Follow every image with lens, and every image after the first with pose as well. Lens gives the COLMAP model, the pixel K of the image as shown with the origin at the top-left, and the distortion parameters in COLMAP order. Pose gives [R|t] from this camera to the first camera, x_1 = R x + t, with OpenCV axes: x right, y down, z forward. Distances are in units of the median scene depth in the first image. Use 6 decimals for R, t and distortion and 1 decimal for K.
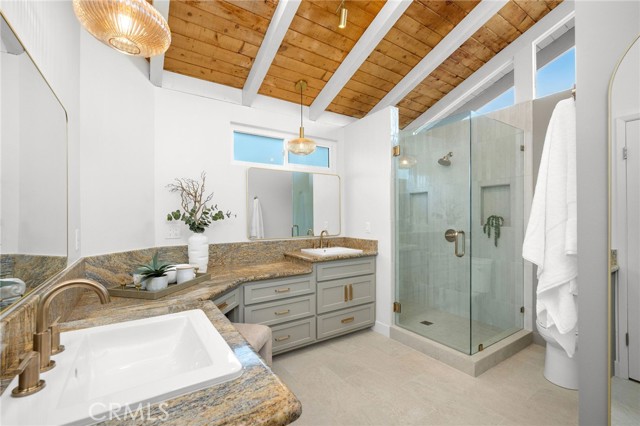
lens RADIAL K [[282.0, 0, 320.0], [0, 282.0, 213.0], [0, 0, 1]] dist [0.000635, 0.000115]
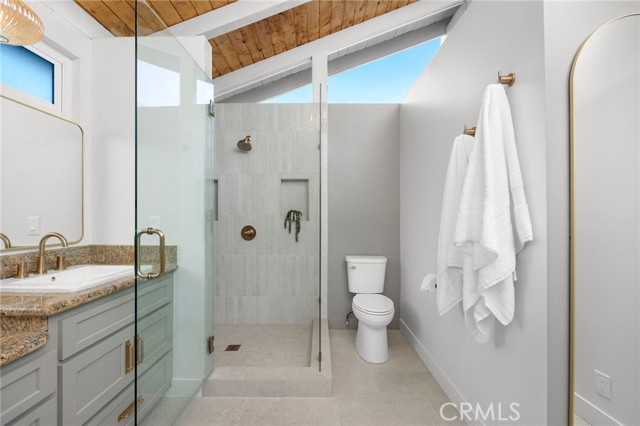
lens RADIAL K [[269.8, 0, 320.0], [0, 269.8, 213.0], [0, 0, 1]] dist [-0.001125, 0.000123]
pose [[0.555777, 0.014973, 0.831197, -0.112527], [-0.016703, 0.999837, -0.006842, 0.025904], [-0.831164, -0.010081, 0.555936, 0.425368]]
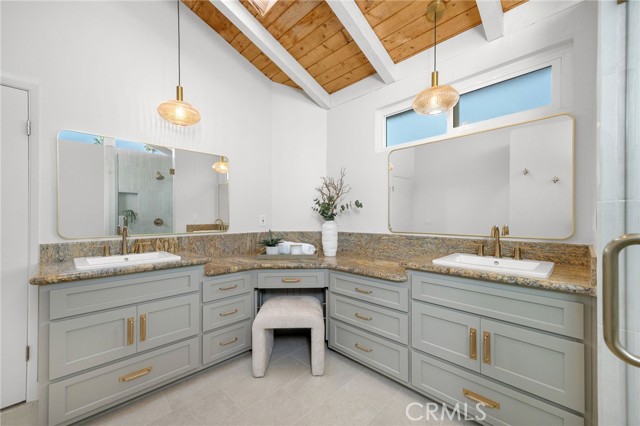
lens RADIAL K [[264.6, 0, 320.0], [0, 264.6, 213.0], [0, 0, 1]] dist [0.042581, 0.000044]
pose [[0.181652, -0.008110, -0.983330, 0.515691], [0.021693, 0.999756, -0.004238, 0.031026], [0.983124, -0.020562, 0.181783, 0.588569]]
